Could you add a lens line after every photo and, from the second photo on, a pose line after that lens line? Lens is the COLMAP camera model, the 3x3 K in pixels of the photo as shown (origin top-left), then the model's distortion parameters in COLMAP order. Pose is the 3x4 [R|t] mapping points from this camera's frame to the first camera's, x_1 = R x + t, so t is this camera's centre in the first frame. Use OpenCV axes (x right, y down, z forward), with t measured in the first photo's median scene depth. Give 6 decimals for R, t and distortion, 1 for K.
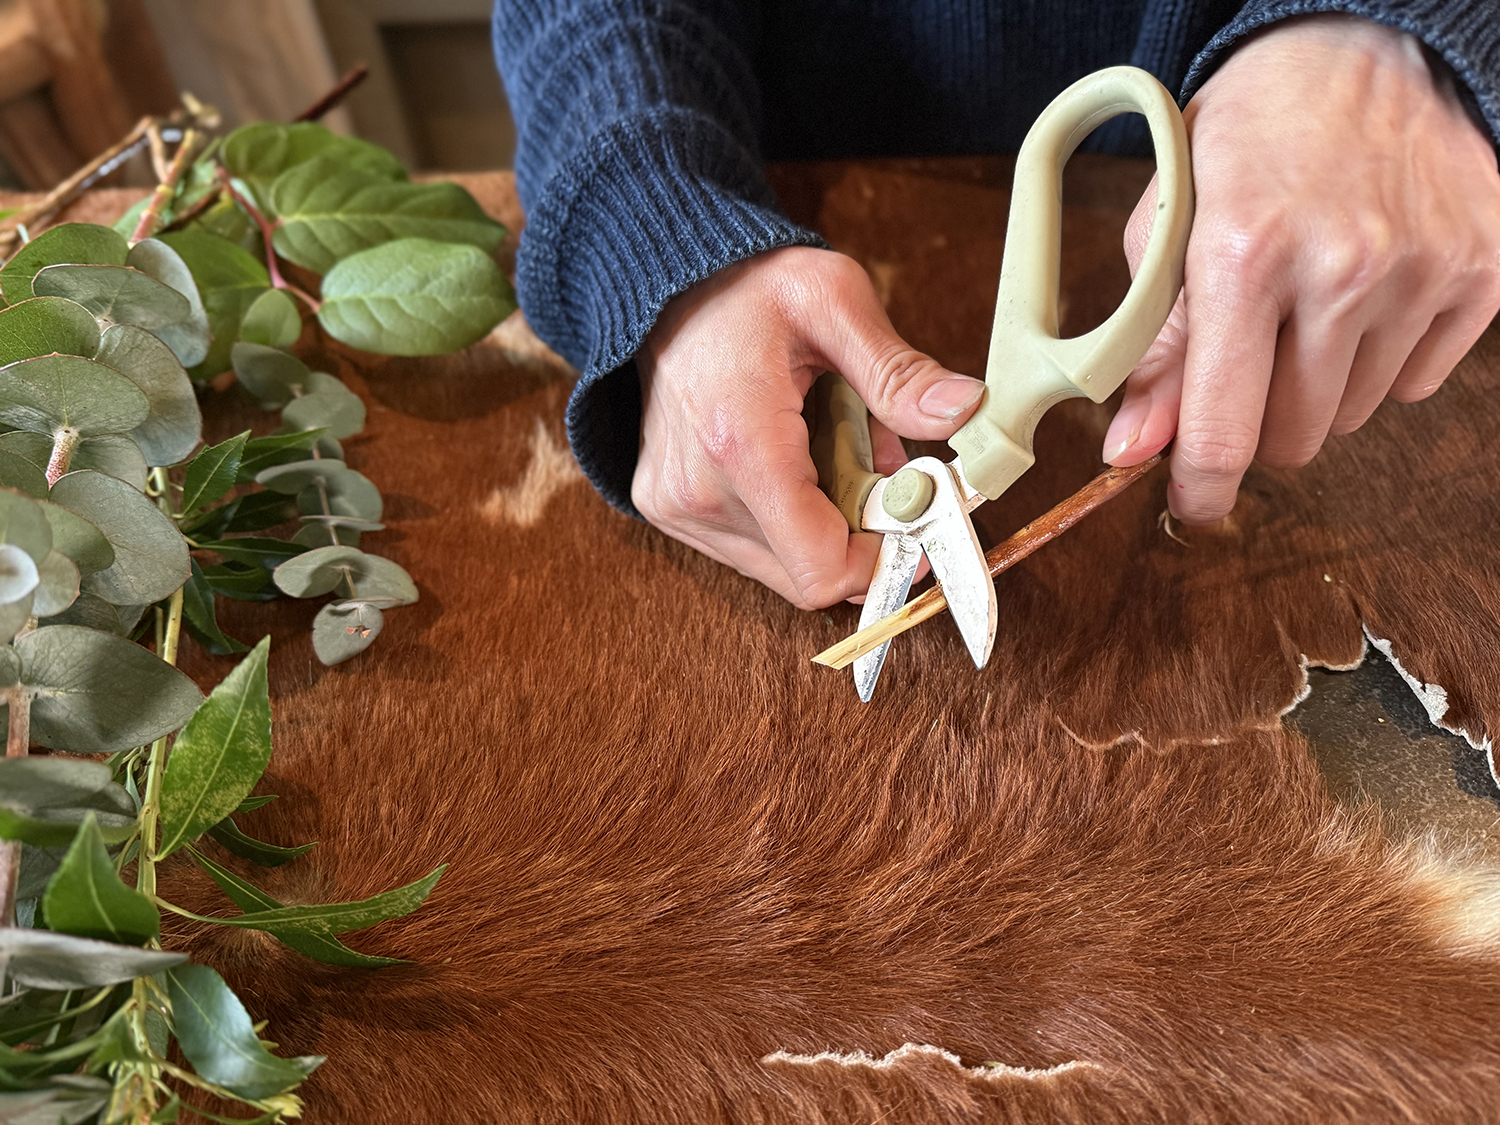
lens RADIAL K [[1126.9, 0, 754.4], [0, 1126.9, 604.1], [0, 0, 1]] dist [-0.000644, -0.047936]
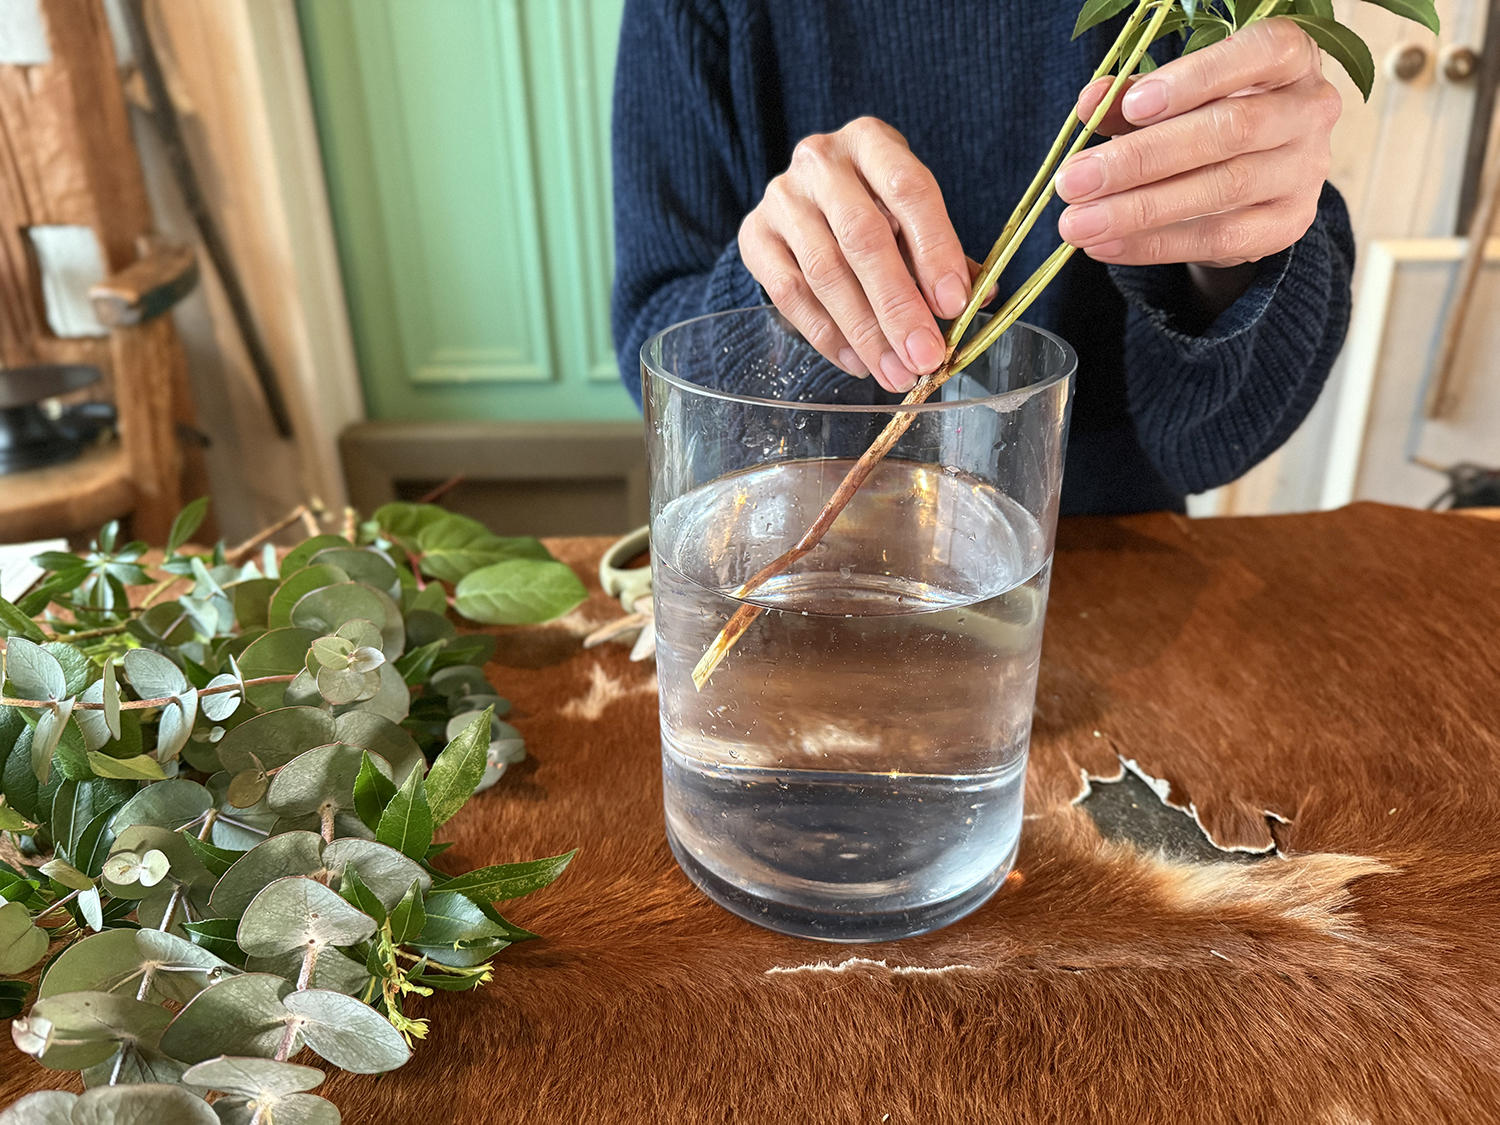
lens RADIAL K [[1144.5, 0, 750.0], [0, 1144.5, 562.5], [0, 0, 1]] dist [-0.008395, 0.007532]
pose [[0.998167, -0.006135, 0.060203, -0.088867], [0.030436, 0.910761, -0.411810, 0.437250], [-0.052304, 0.412888, 0.909279, -0.600824]]
